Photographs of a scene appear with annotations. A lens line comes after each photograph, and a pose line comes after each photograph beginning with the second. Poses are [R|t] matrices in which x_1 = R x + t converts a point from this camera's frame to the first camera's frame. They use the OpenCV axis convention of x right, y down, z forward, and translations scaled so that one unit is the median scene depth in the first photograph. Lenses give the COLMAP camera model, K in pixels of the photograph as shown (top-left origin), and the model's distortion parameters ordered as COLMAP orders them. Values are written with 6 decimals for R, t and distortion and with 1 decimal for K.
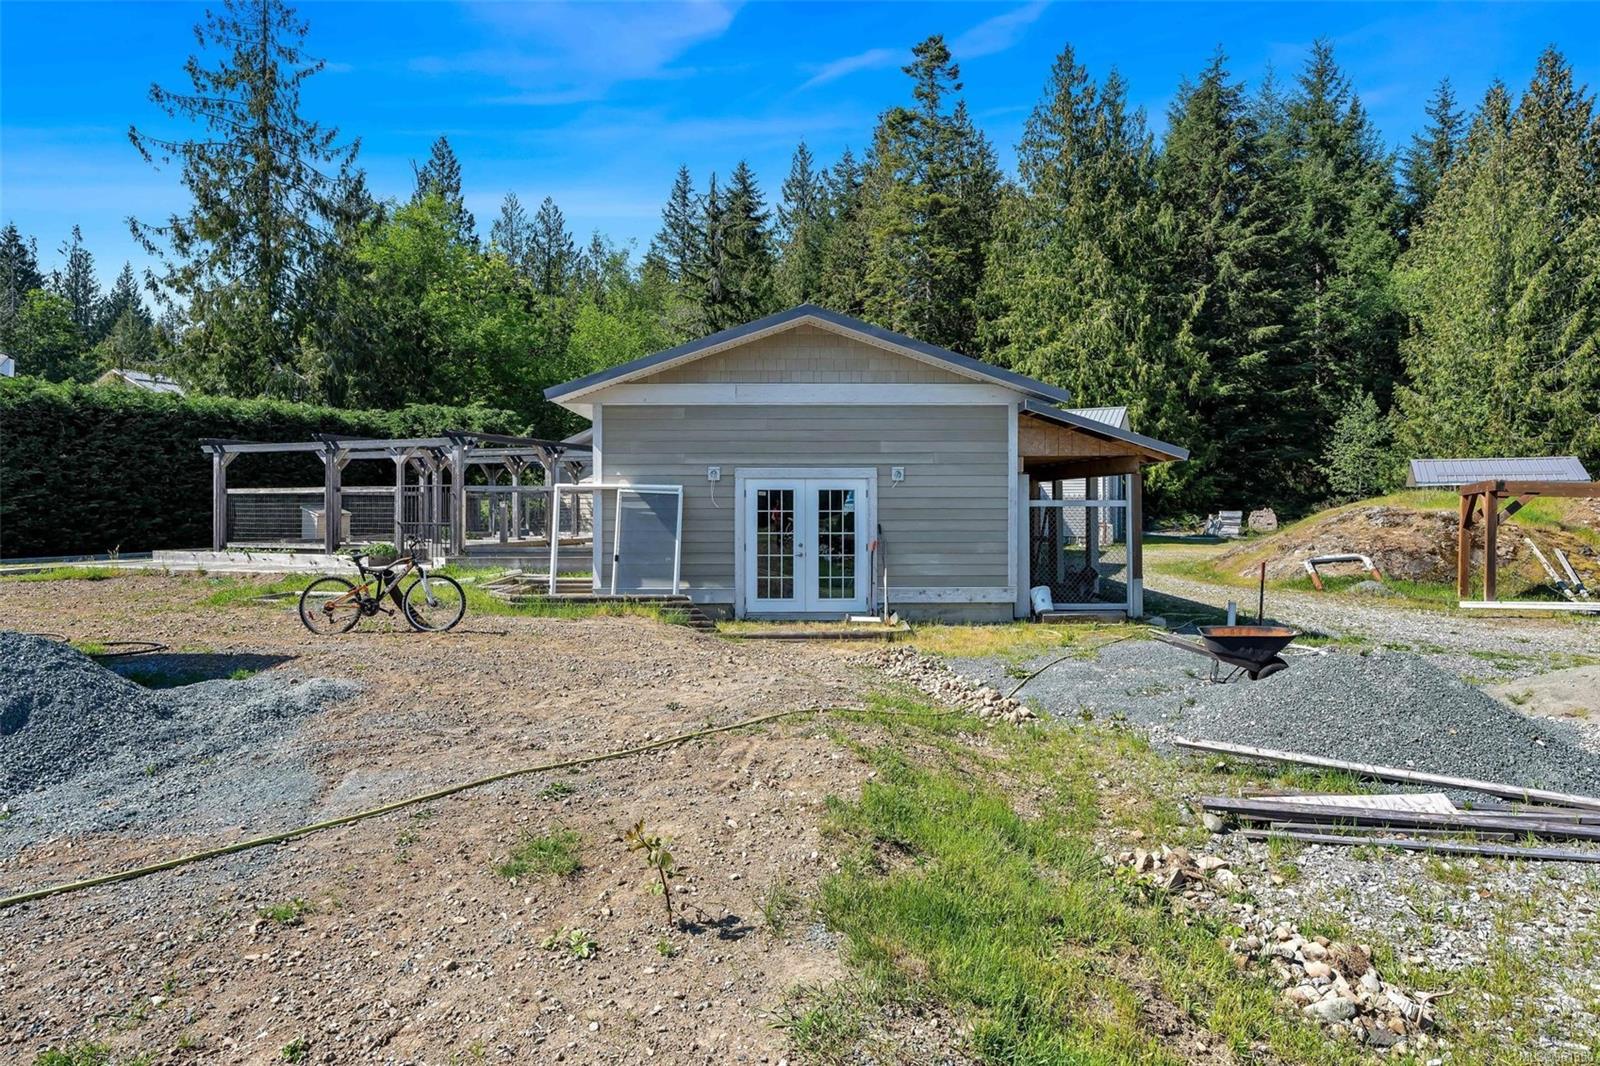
lens RADIAL K [[921.8, 0, 797.6], [0, 921.8, 526.9], [0, 0, 1]] dist [0.004613, 0.000166]
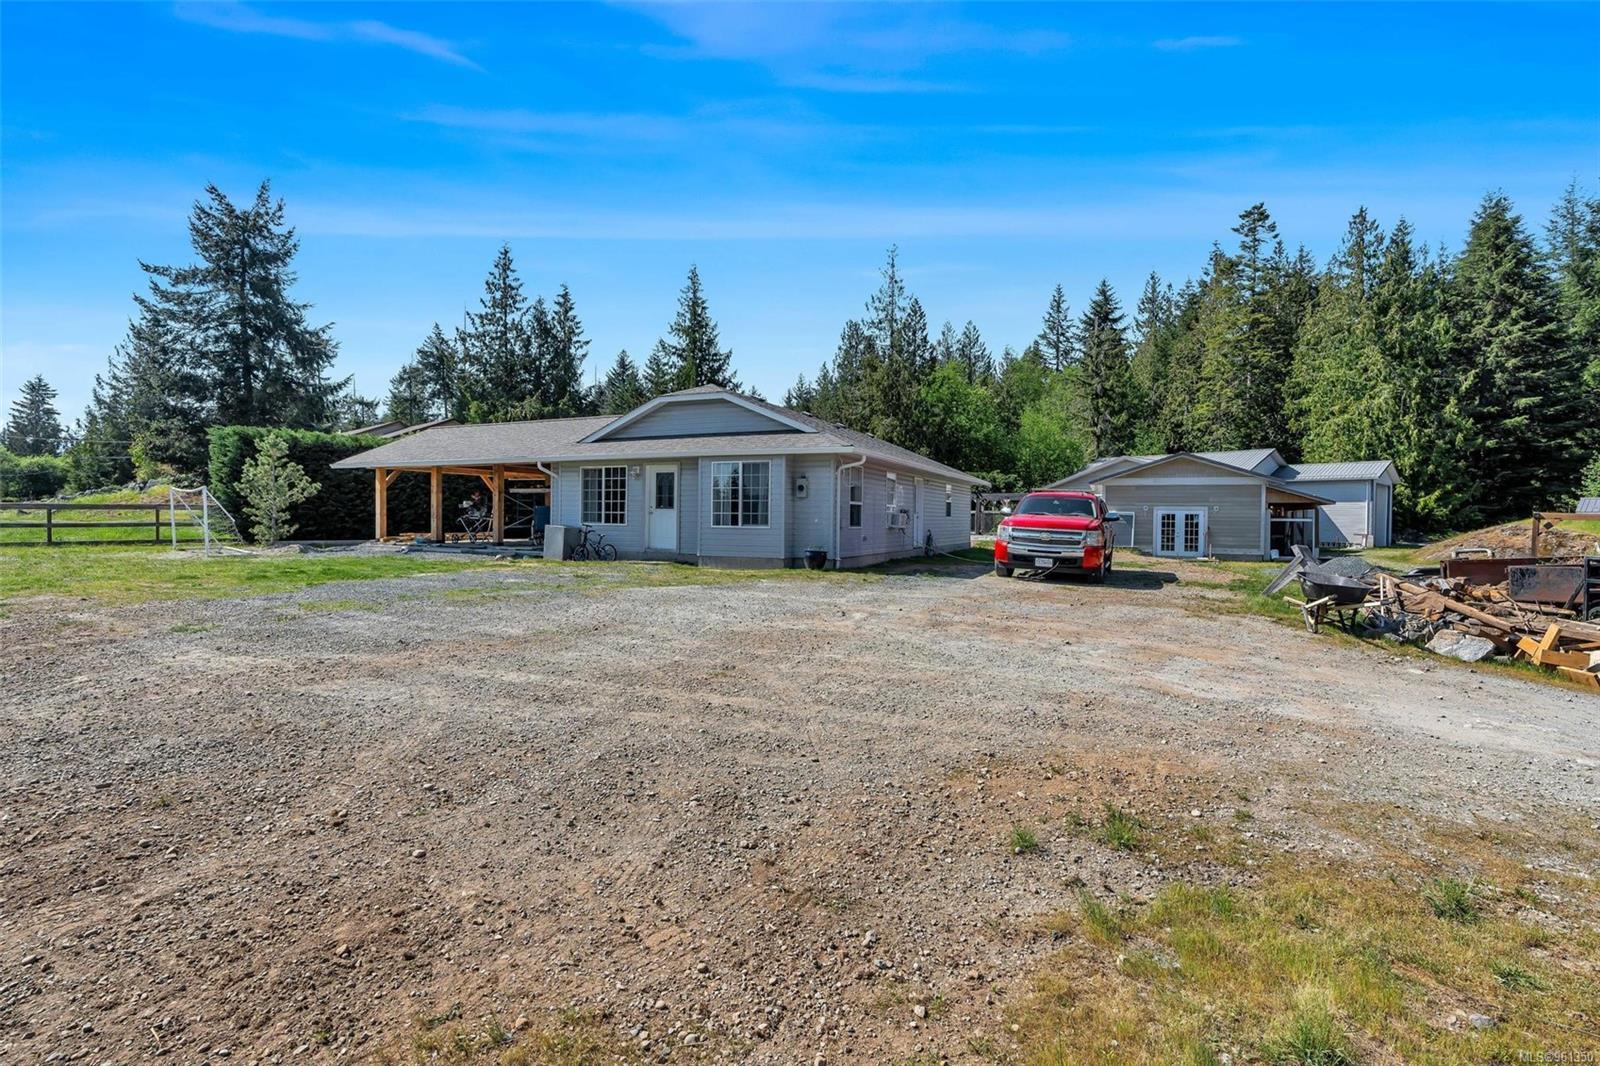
lens RADIAL K [[729.7, 0, 808.8], [0, 729.7, 522.4], [0, 0, 1]] dist [0.000863, 0.001579]
pose [[0.915397, 0.015454, -0.402254, -0.036774], [-0.023919, 0.999585, -0.016028, 0.013868], [0.401840, 0.024293, 0.915388, -0.426134]]
